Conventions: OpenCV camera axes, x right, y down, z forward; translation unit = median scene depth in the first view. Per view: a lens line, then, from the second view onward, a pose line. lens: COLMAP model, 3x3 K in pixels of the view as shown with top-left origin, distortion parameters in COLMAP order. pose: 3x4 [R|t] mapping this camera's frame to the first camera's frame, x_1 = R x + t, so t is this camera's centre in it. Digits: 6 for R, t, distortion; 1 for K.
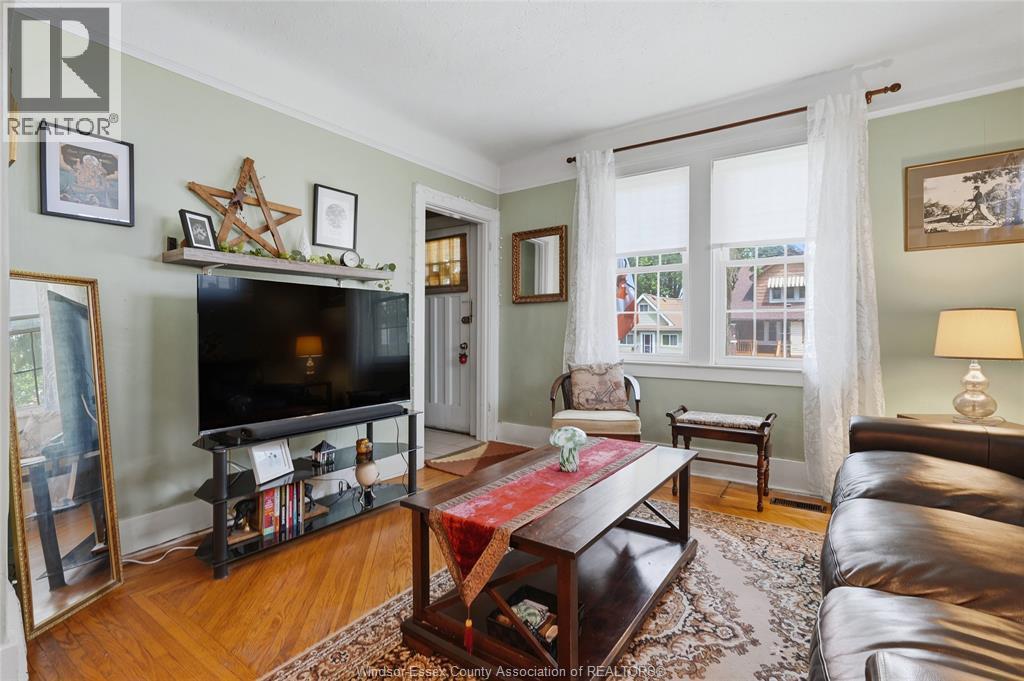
lens RADIAL K [[468.7, 0, 523.4], [0, 468.7, 329.2], [0, 0, 1]] dist [-0.010716, 0.006032]
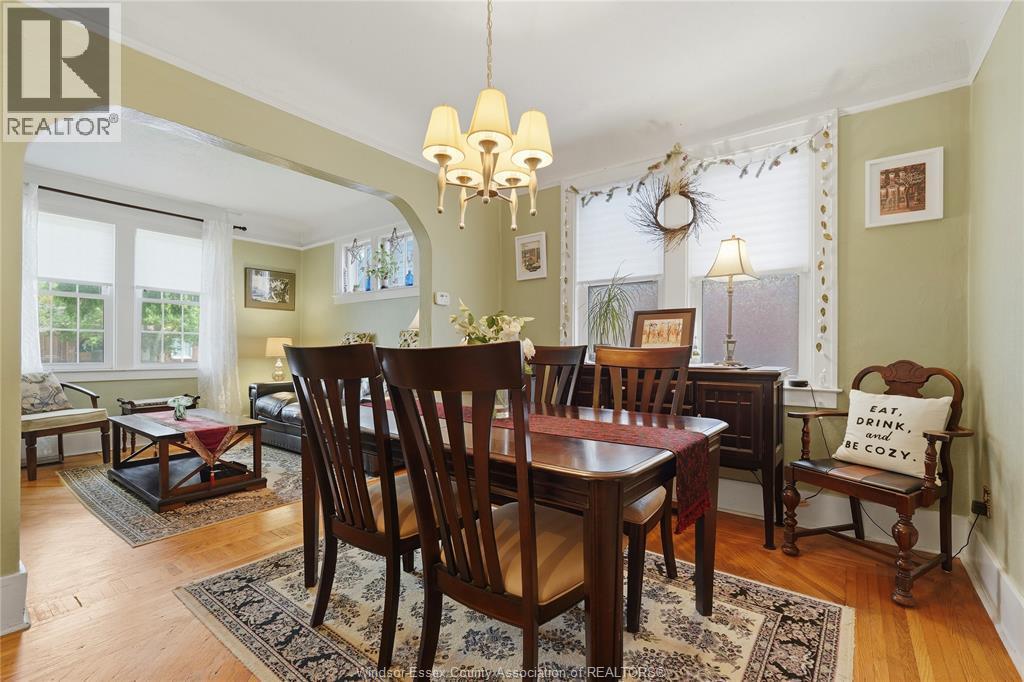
lens RADIAL K [[454.9, 0, 510.2], [0, 454.9, 348.4], [0, 0, 1]] dist [-0.009064, 0.004654]
pose [[0.040382, -0.000740, 0.999184, -1.086088], [-0.007173, 0.999974, 0.001031, 0.004745], [-0.999159, -0.007209, 0.040376, -0.248156]]
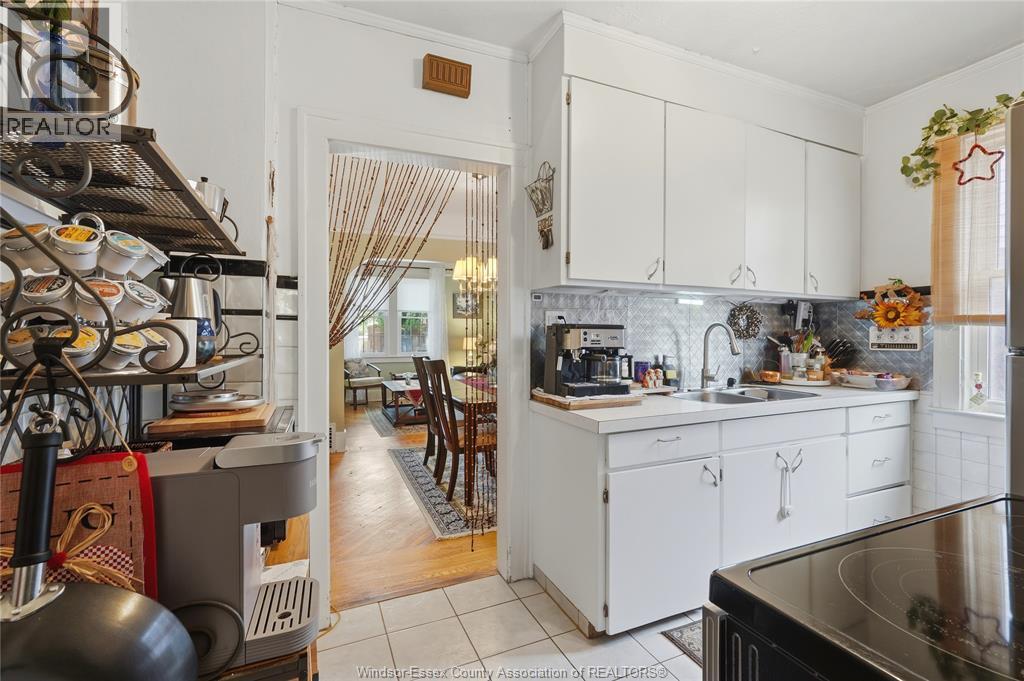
lens RADIAL K [[454.9, 0, 508.3], [0, 454.9, 334.4], [0, 0, 1]] dist [-0.009064, 0.004654]
pose [[0.527812, -0.005358, 0.849344, -1.638370], [-0.004470, 0.999949, 0.009086, -0.082964], [-0.849350, -0.008592, 0.527761, -0.997251]]
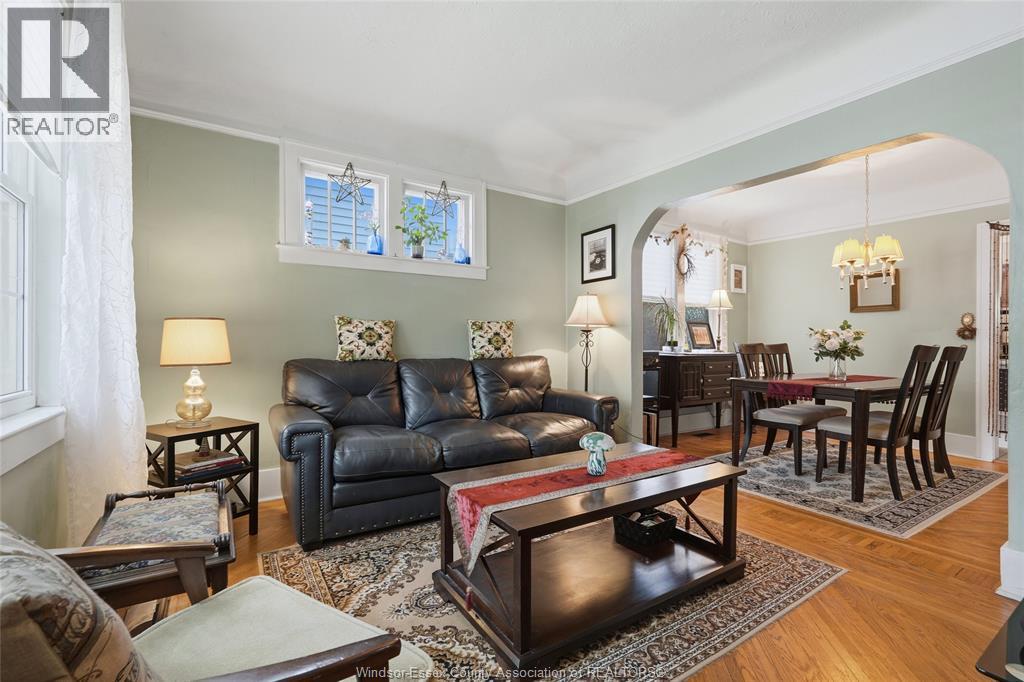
lens RADIAL K [[454.9, 0, 515.9], [0, 454.9, 345.9], [0, 0, 1]] dist [-0.009064, 0.004654]
pose [[-0.927517, -0.006291, 0.373728, -0.074551], [-0.005500, 0.999980, 0.003182, 0.010120], [-0.373740, 0.000896, -0.927533, 1.328774]]
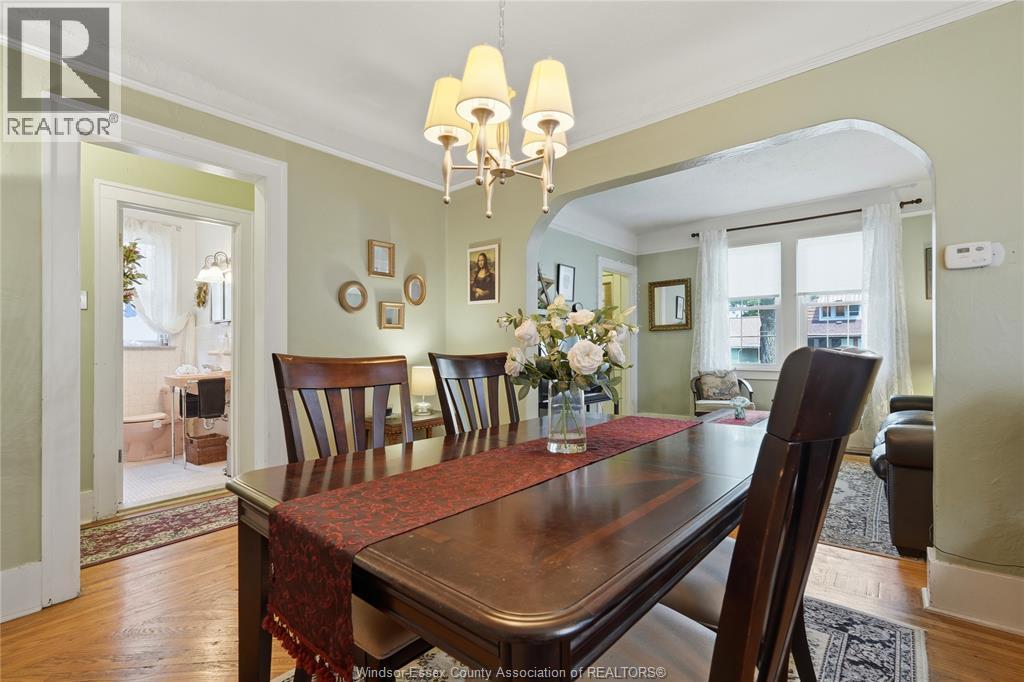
lens RADIAL K [[468.7, 0, 517.3], [0, 468.7, 345.4], [0, 0, 1]] dist [-0.010716, 0.006032]
pose [[0.996437, -0.007579, -0.083998, -0.450951], [0.007028, 0.999952, -0.006849, -0.002887], [0.084046, 0.006234, 0.996442, -0.710285]]
